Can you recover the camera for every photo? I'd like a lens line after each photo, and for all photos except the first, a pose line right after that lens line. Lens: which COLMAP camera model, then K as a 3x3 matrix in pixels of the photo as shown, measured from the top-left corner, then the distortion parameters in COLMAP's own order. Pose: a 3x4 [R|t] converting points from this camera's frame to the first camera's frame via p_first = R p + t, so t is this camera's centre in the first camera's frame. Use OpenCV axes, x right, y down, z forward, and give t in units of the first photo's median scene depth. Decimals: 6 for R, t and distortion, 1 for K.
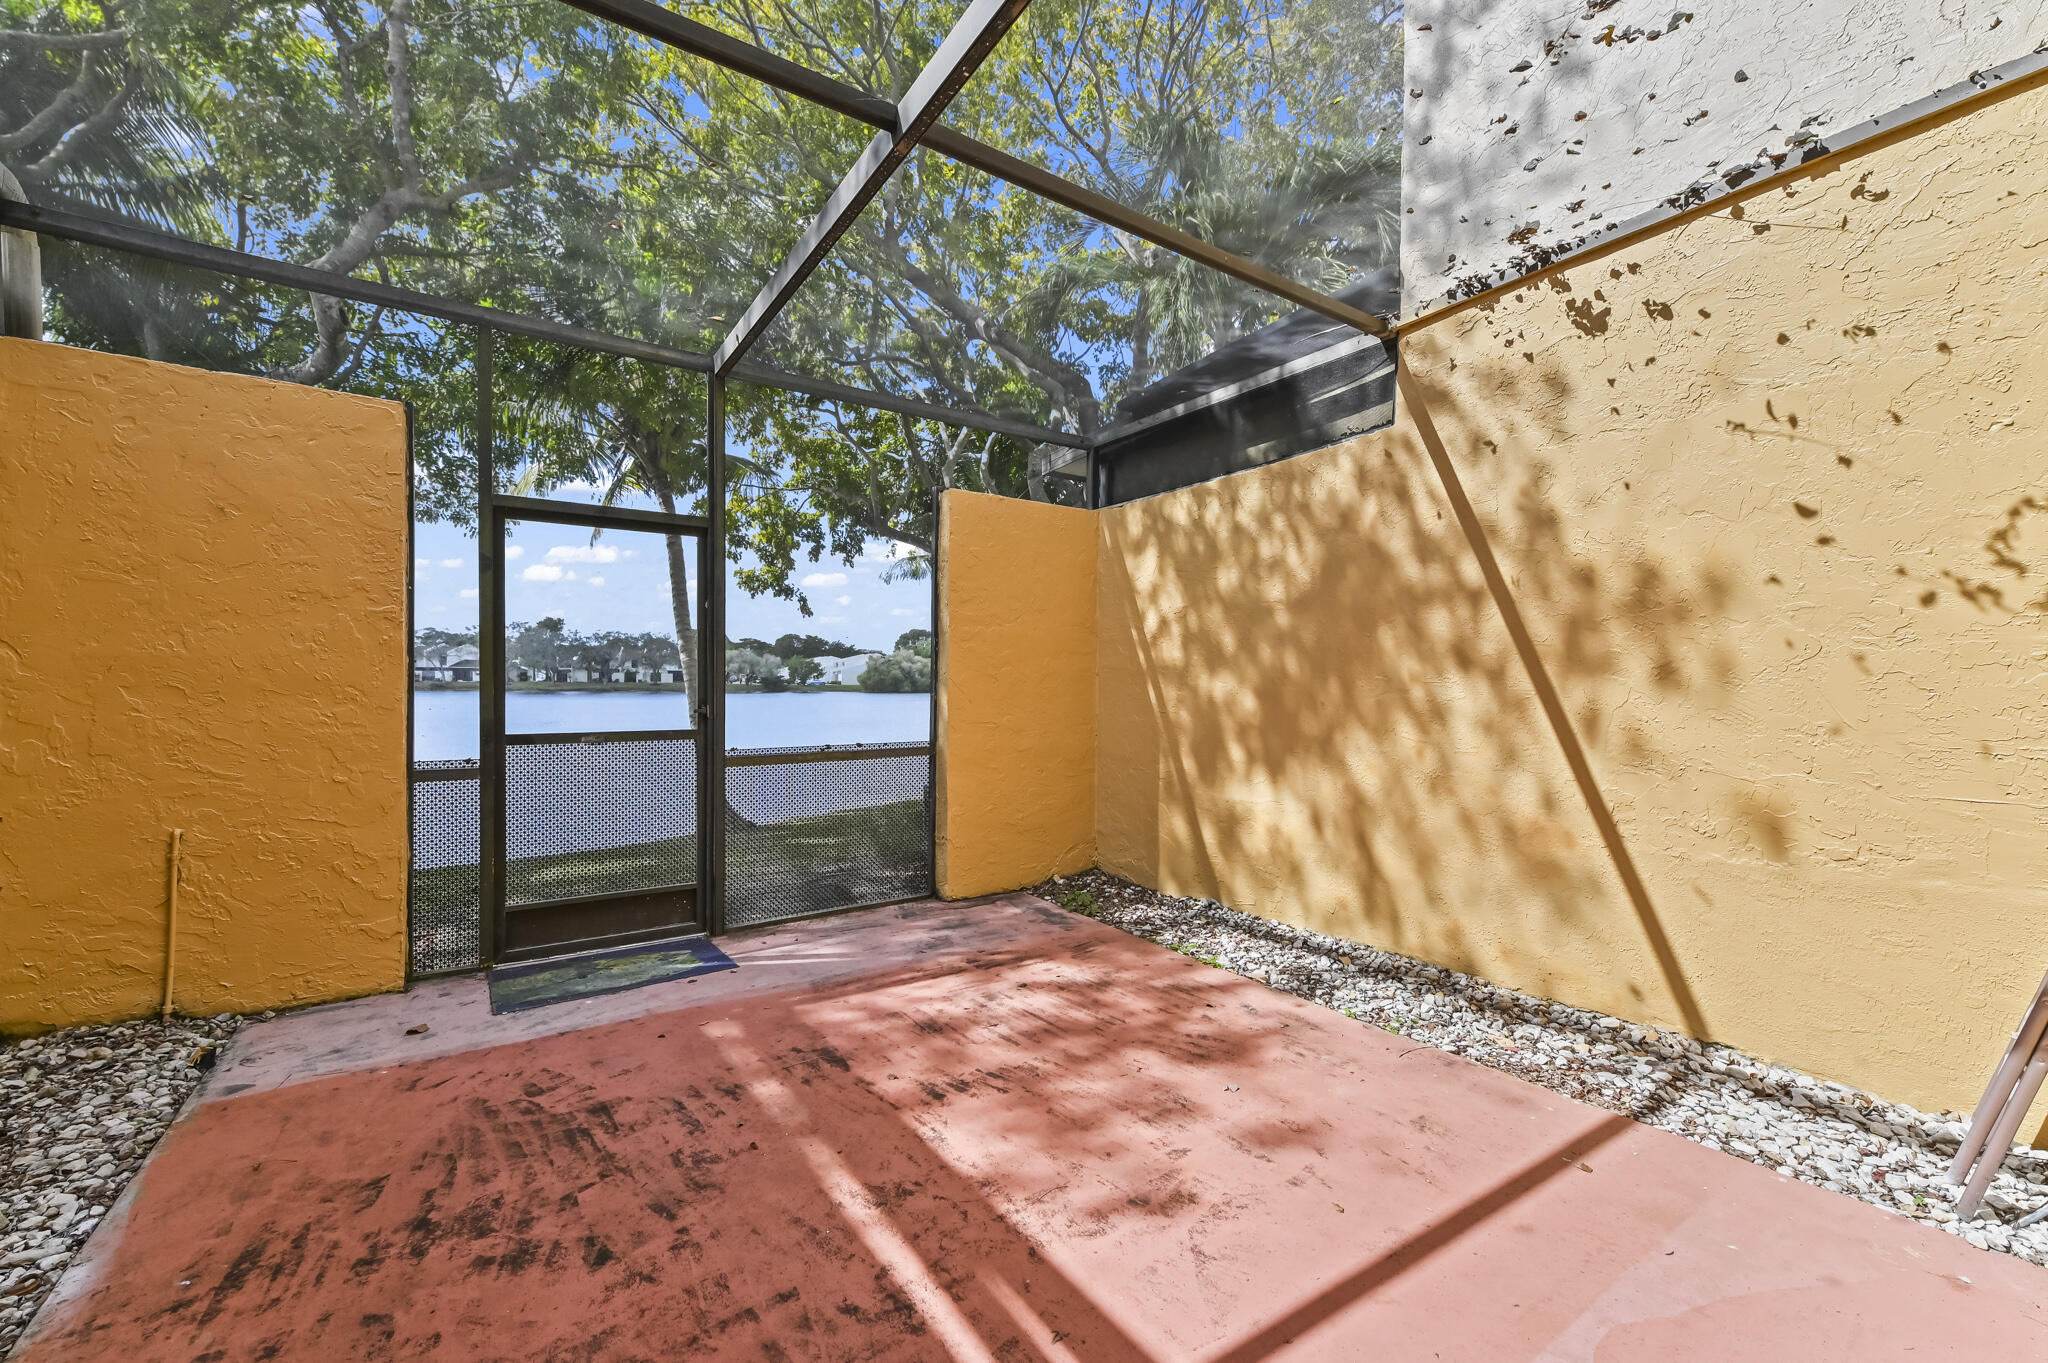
lens RADIAL K [[821.9, 0, 1041.2], [0, 821.9, 692.2], [0, 0, 1]] dist [0.026678, 0.000112]
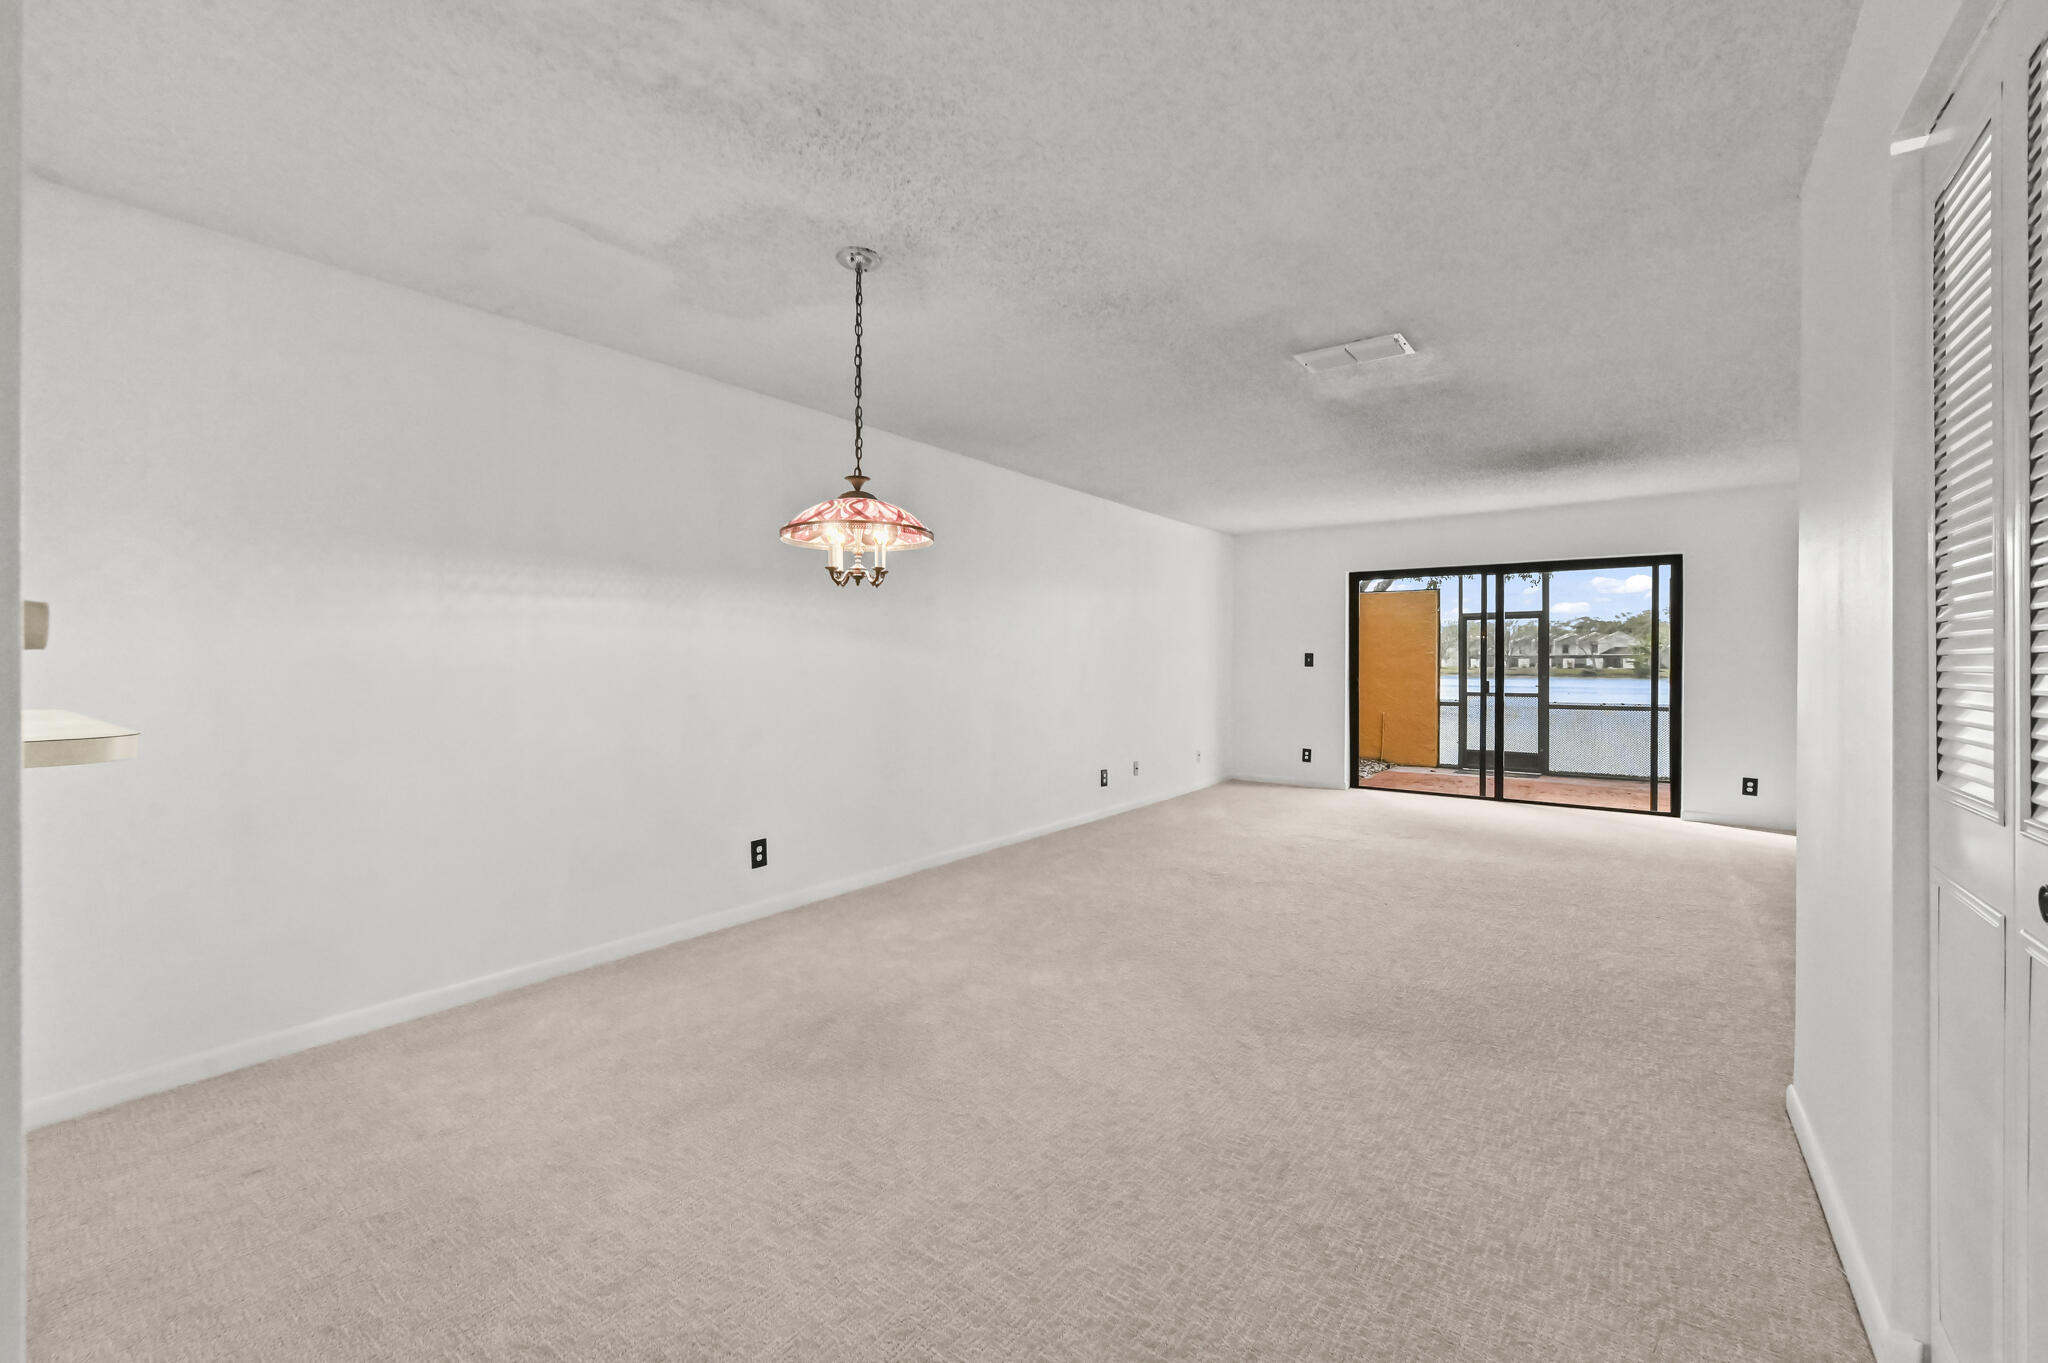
lens RADIAL K [[821.9, 0, 1045.6], [0, 821.9, 676.6], [0, 0, 1]] dist [0.026678, 0.000112]
pose [[0.356347, 0.009486, -0.934306, 0.295360], [-0.012343, 0.999909, 0.005444, 0.000141], [0.934272, 0.009593, 0.356431, -0.270419]]
